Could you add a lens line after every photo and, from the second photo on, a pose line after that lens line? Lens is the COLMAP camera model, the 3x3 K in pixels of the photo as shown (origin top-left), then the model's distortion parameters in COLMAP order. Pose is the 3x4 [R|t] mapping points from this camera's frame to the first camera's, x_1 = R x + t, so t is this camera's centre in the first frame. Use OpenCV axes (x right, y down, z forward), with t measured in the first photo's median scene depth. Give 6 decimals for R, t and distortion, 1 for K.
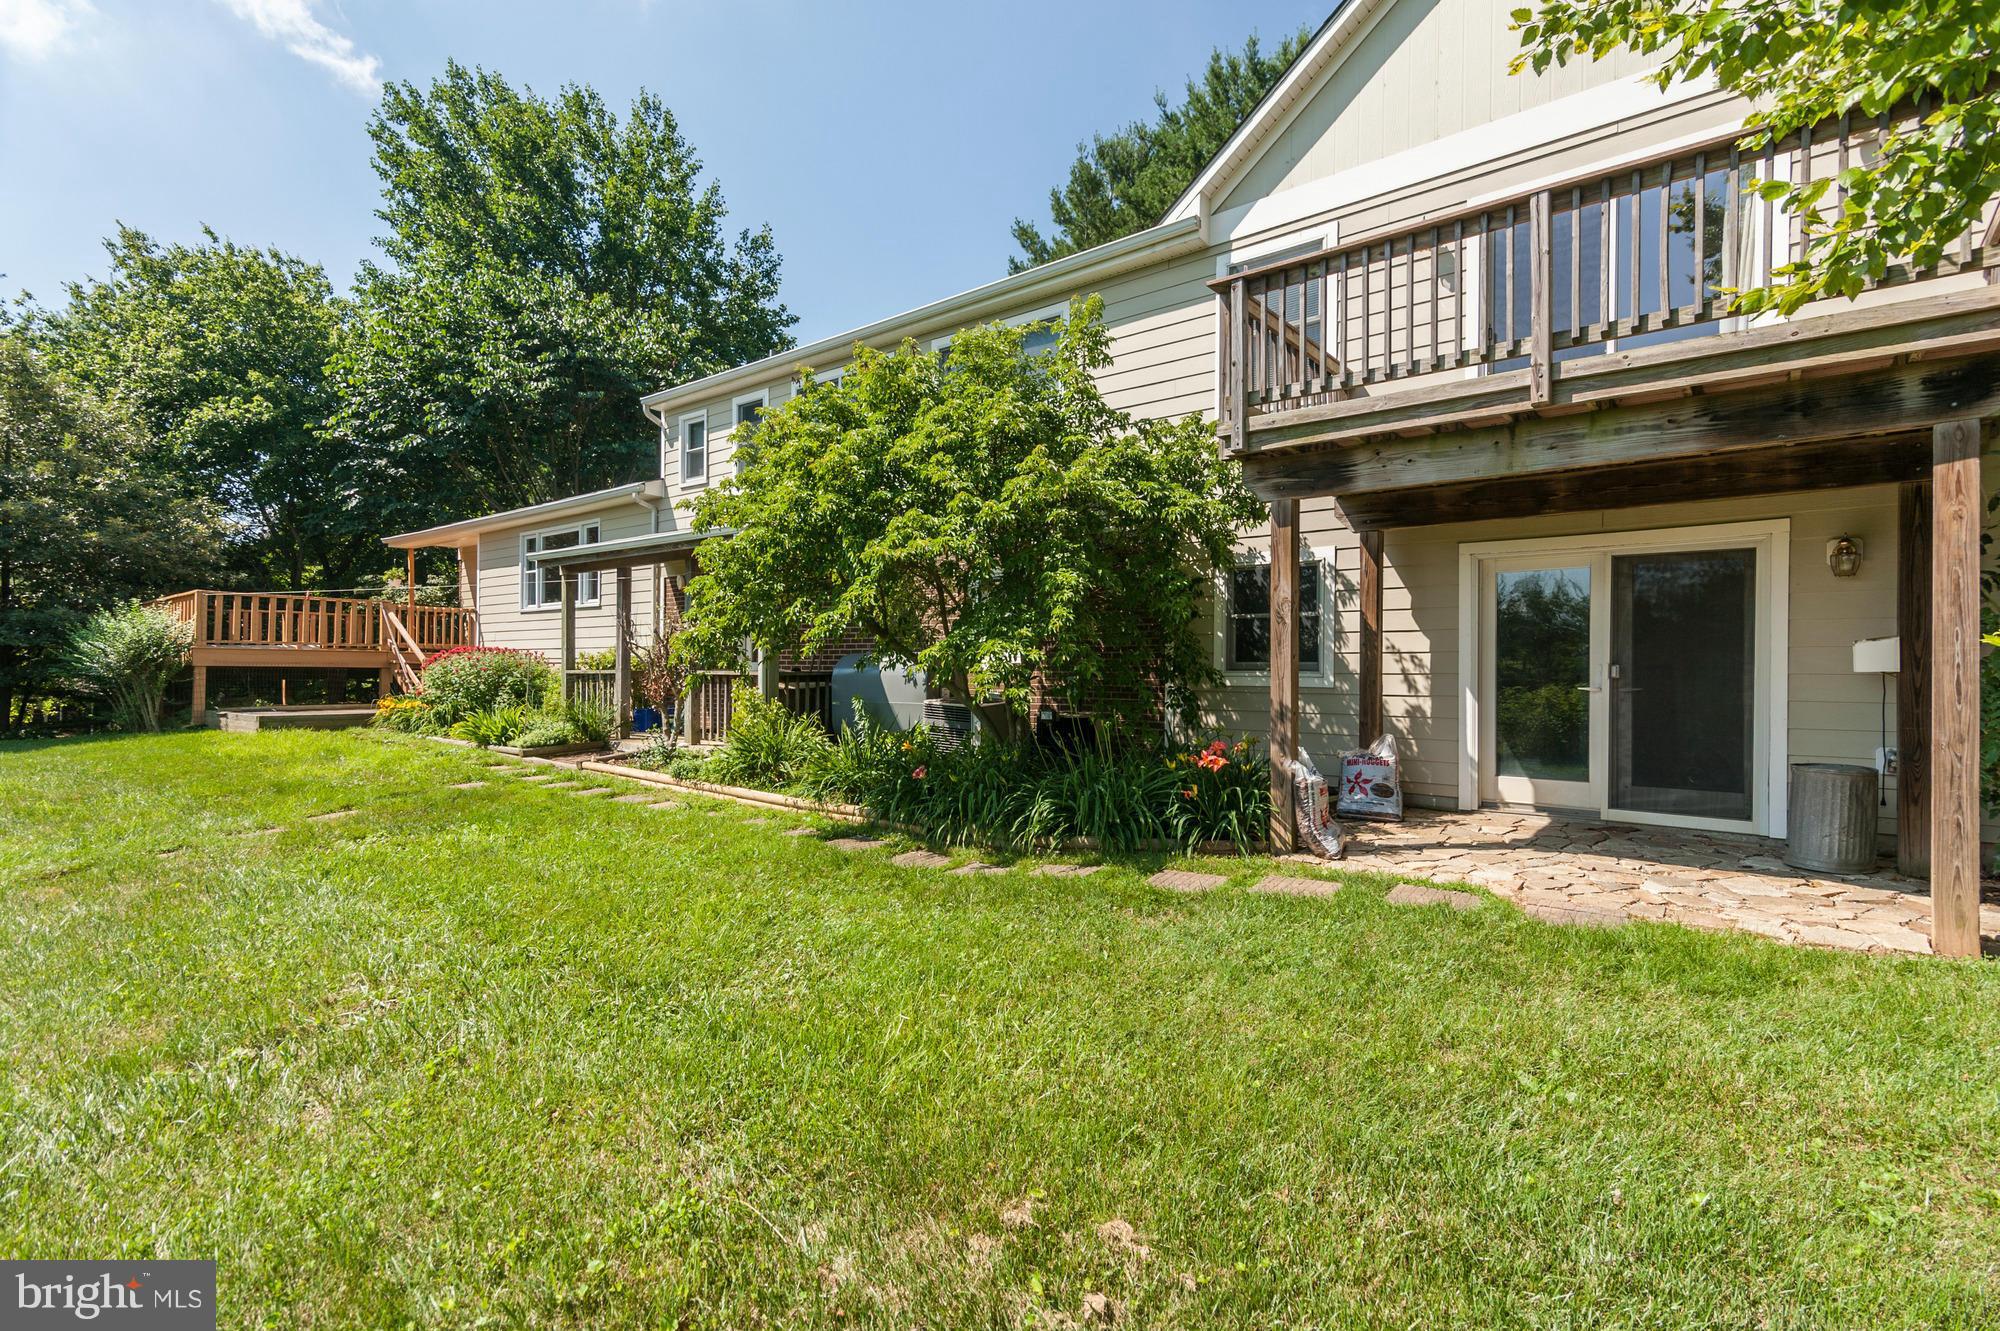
lens RADIAL K [[942.7, 0, 993.0], [0, 942.7, 672.5], [0, 0, 1]] dist [0.000005, -0.000212]
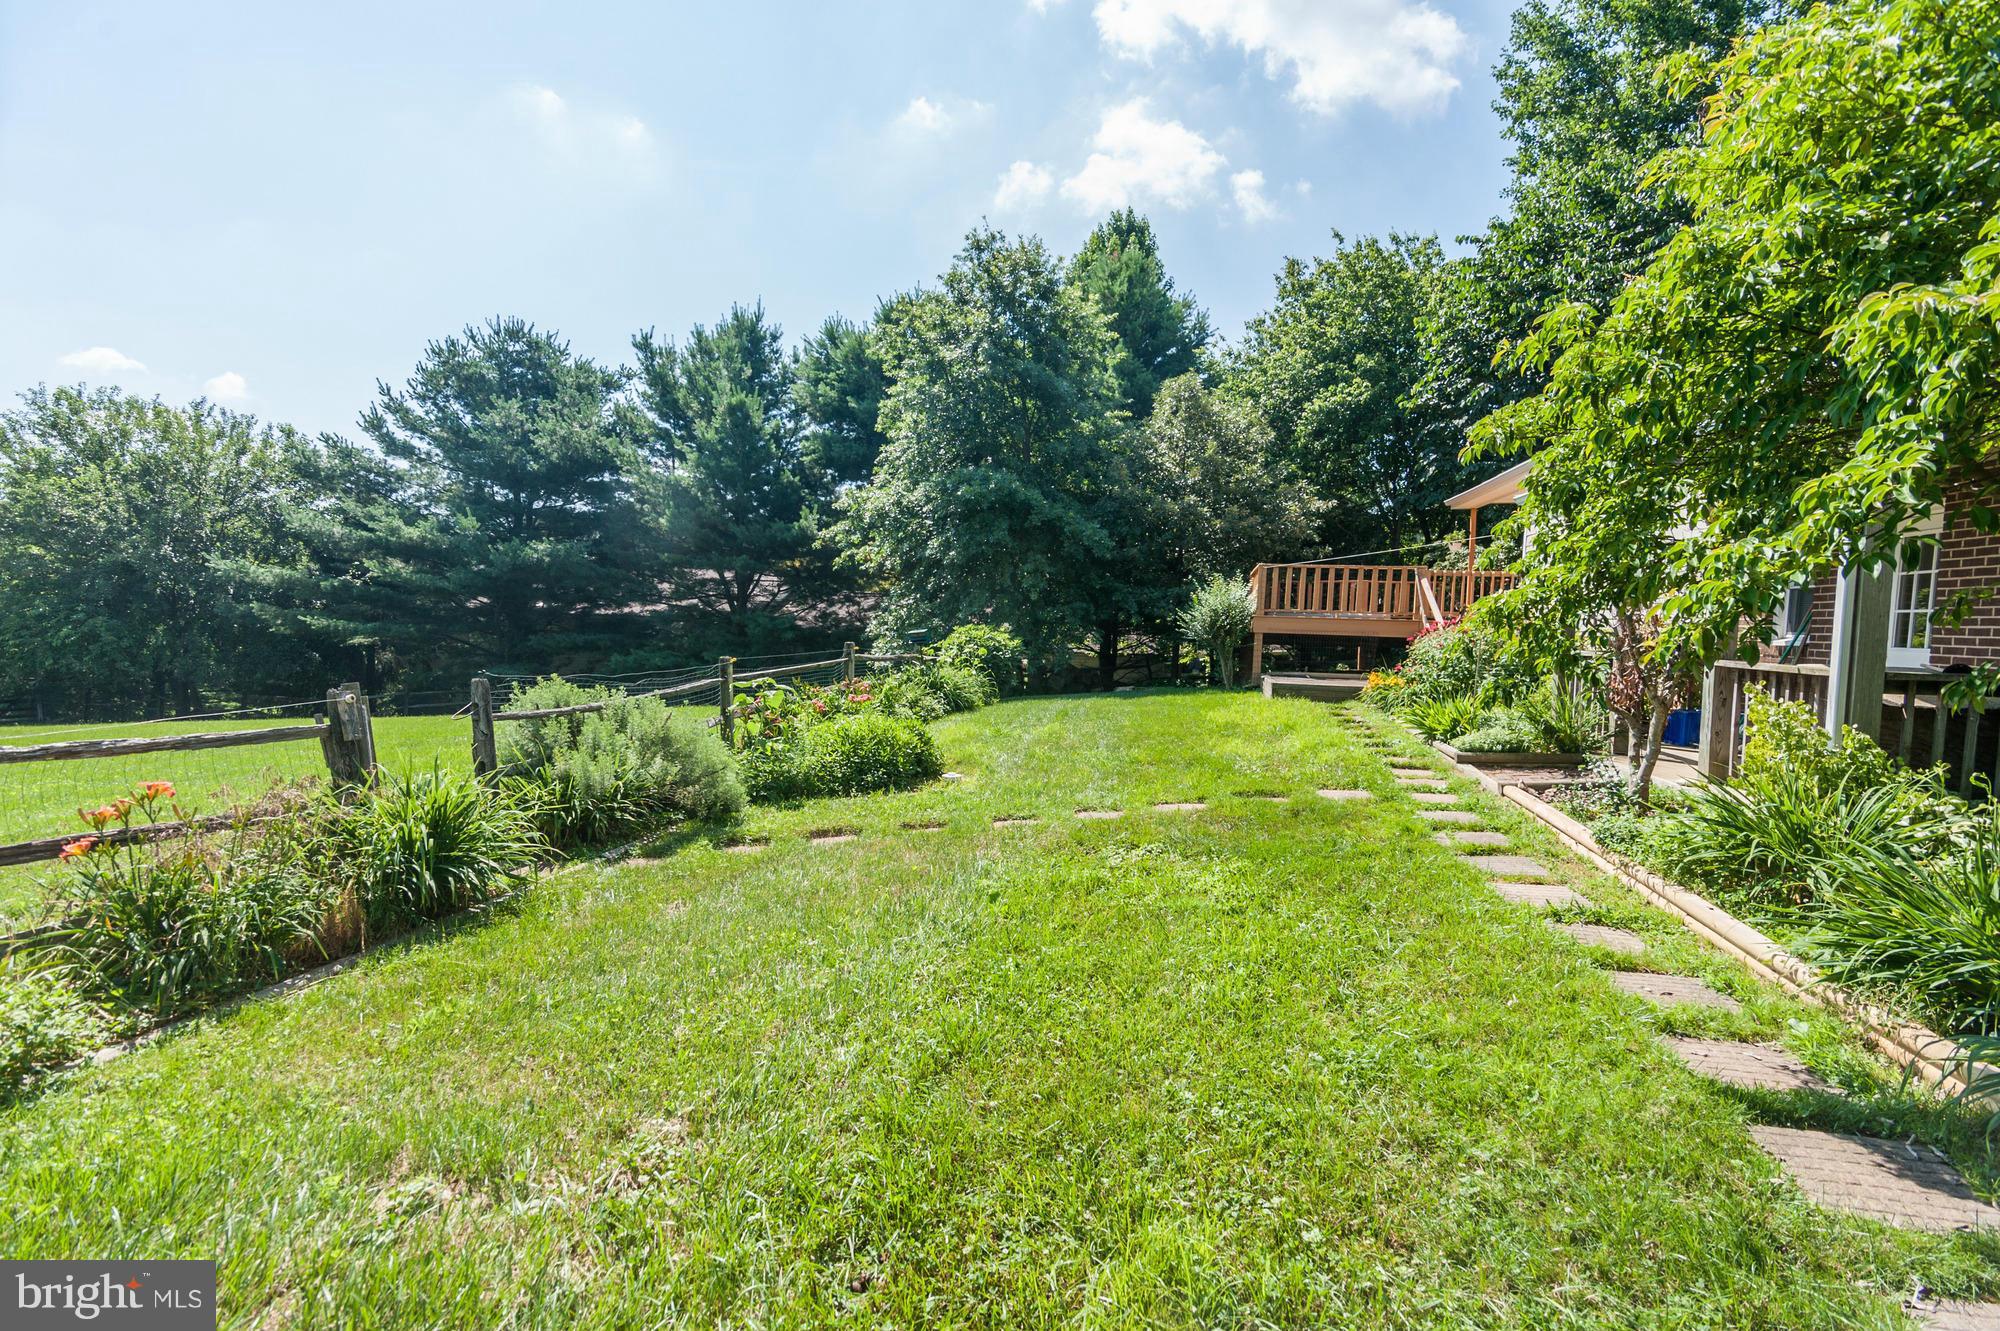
lens RADIAL K [[942.7, 0, 993.0], [0, 942.7, 672.5], [0, 0, 1]] dist [0.000005, -0.000212]
pose [[0.441132, 0.058887, -0.895508, 0.006681], [-0.028326, 0.998261, 0.051690, -0.006678], [0.896995, 0.002564, 0.442033, 0.185330]]
